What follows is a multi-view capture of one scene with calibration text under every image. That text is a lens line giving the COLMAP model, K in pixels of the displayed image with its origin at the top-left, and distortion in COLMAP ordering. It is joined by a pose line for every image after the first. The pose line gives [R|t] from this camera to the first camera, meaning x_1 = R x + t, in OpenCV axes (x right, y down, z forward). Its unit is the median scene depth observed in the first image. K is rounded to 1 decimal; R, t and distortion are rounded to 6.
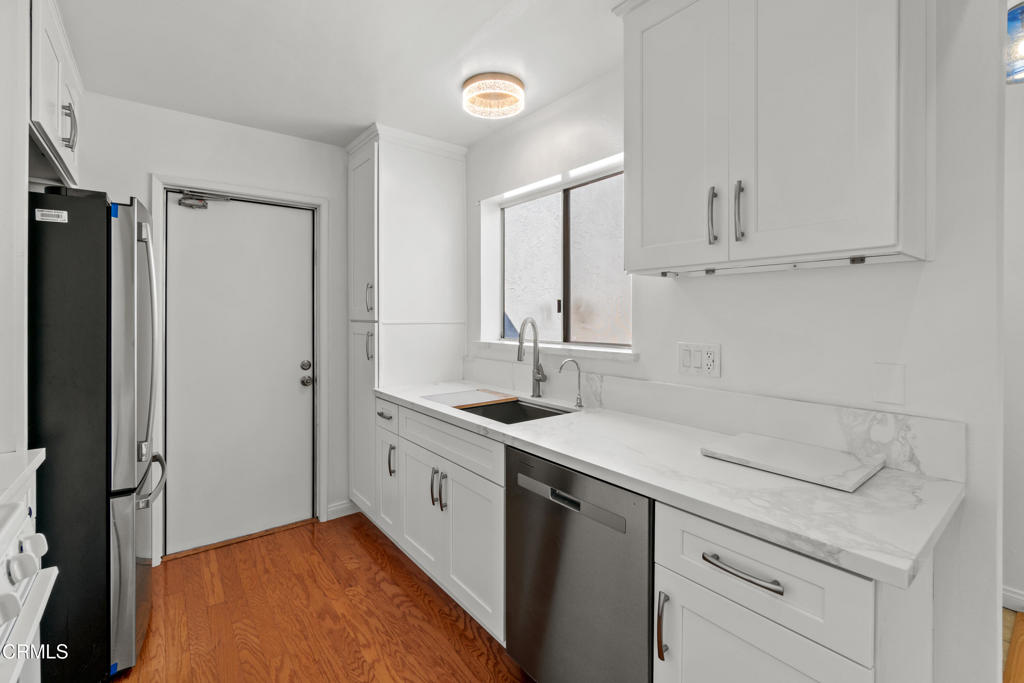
lens RADIAL K [[439.9, 0, 512.9], [0, 439.9, 316.8], [0, 0, 1]] dist [-0.003938, 0.001821]
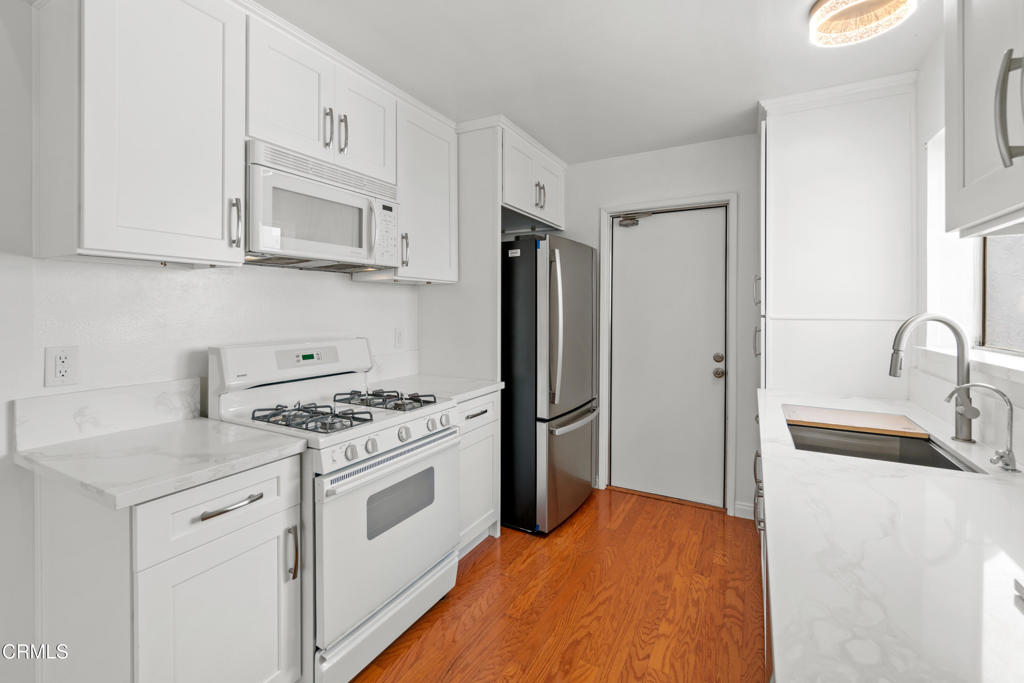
lens RADIAL K [[439.9, 0, 499.3], [0, 439.9, 310.6], [0, 0, 1]] dist [-0.003938, 0.001821]
pose [[0.404991, 0.003859, -0.914313, 0.362057], [-0.004473, 0.999987, 0.002239, -0.000719], [0.914310, 0.003183, 0.405003, 0.149307]]
